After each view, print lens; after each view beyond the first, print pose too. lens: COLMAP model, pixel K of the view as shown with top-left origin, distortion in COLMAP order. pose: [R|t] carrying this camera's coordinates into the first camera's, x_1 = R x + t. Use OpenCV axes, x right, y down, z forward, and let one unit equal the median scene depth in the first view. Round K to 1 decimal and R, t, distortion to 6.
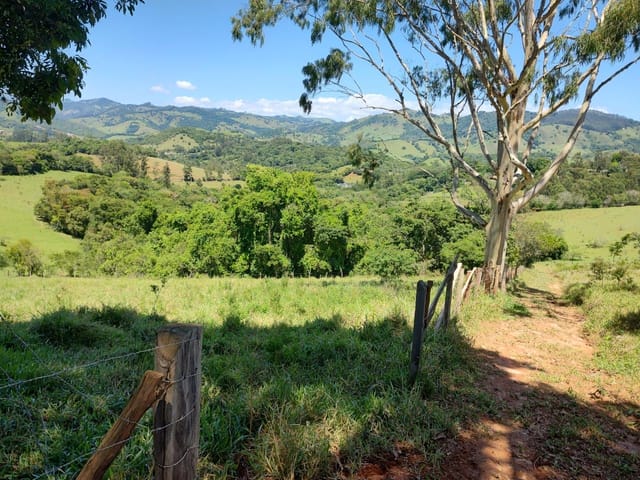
lens RADIAL K [[452.9, 0, 321.2], [0, 452.9, 238.5], [0, 0, 1]] dist [0.039202, -0.032480]
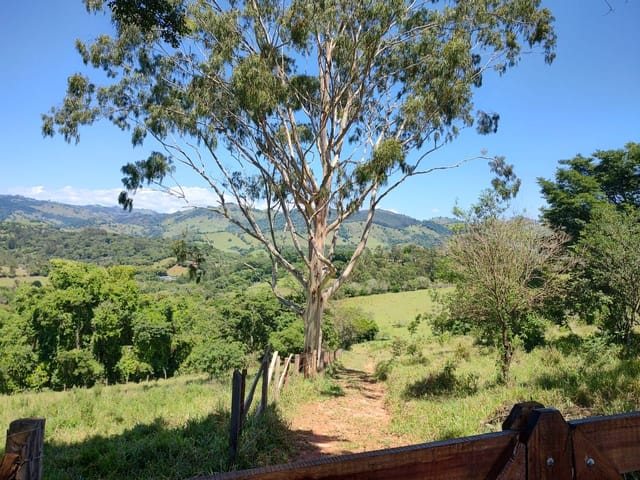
lens RADIAL K [[452.9, 0, 320.8], [0, 452.9, 241.1], [0, 0, 1]] dist [0.039202, -0.032480]
pose [[0.930547, 0.002596, 0.366162, -0.001193], [0.068248, 0.981223, -0.180401, -0.001663], [-0.359755, 0.192862, 0.912897, -0.051100]]
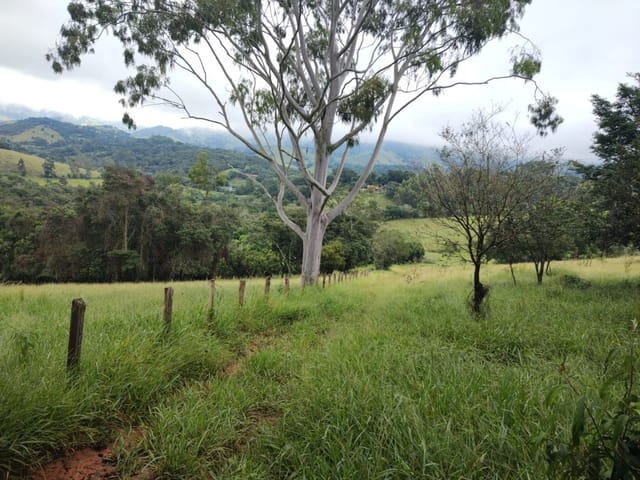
lens RADIAL K [[452.9, 0, 324.6], [0, 452.9, 240.1], [0, 0, 1]] dist [0.039202, -0.032480]
pose [[0.966967, 0.005850, 0.254833, 0.135018], [-0.004003, 0.999962, -0.007766, 0.003942], [-0.254868, 0.006490, 0.966954, -0.099158]]
